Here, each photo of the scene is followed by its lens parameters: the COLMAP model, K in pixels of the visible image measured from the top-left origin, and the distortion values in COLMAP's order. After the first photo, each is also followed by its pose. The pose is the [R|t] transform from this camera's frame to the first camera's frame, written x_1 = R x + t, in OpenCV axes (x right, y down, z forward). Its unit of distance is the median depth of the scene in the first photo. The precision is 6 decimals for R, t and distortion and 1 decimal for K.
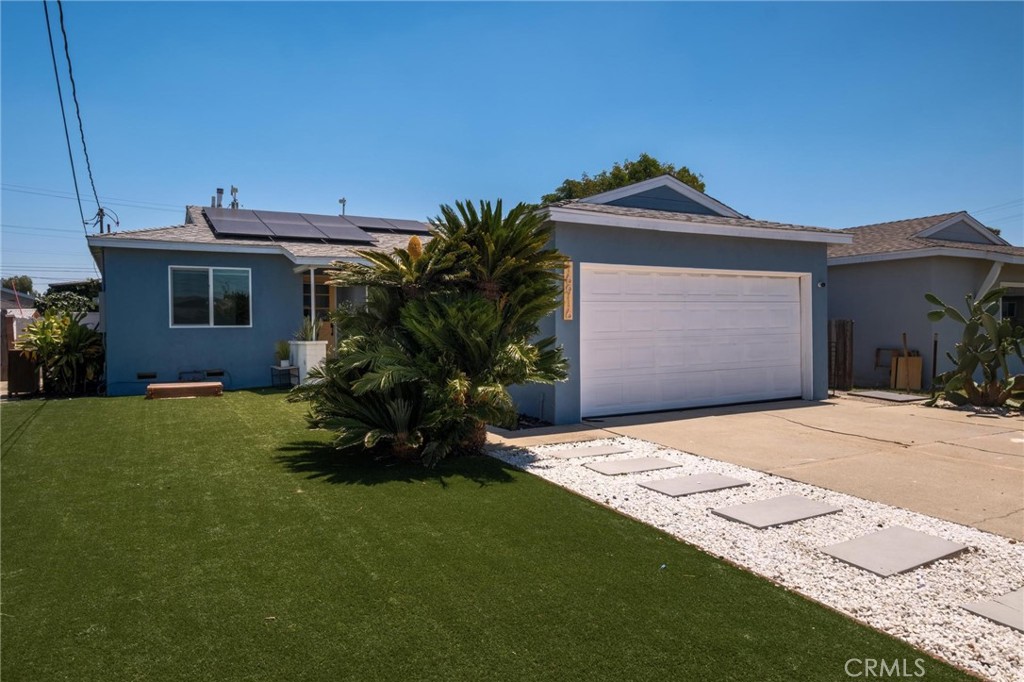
lens RADIAL K [[677.5, 0, 512.0], [0, 677.5, 341.0], [0, 0, 1]] dist [0.005175, 0.000224]
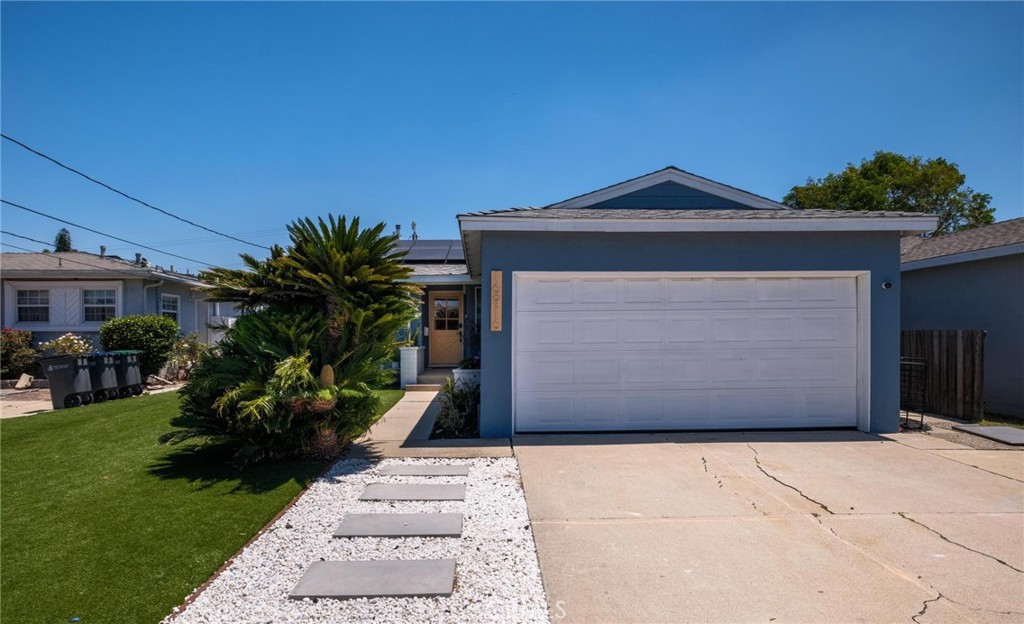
lens RADIAL K [[572.5, 0, 510.0], [0, 572.5, 343.8], [0, 0, 1]] dist [-0.003317, -0.000457]
pose [[0.885494, 0.013793, -0.464447, 0.390340], [-0.013904, 0.999898, 0.003187, -0.012307], [0.464443, 0.003635, 0.885595, 0.225726]]
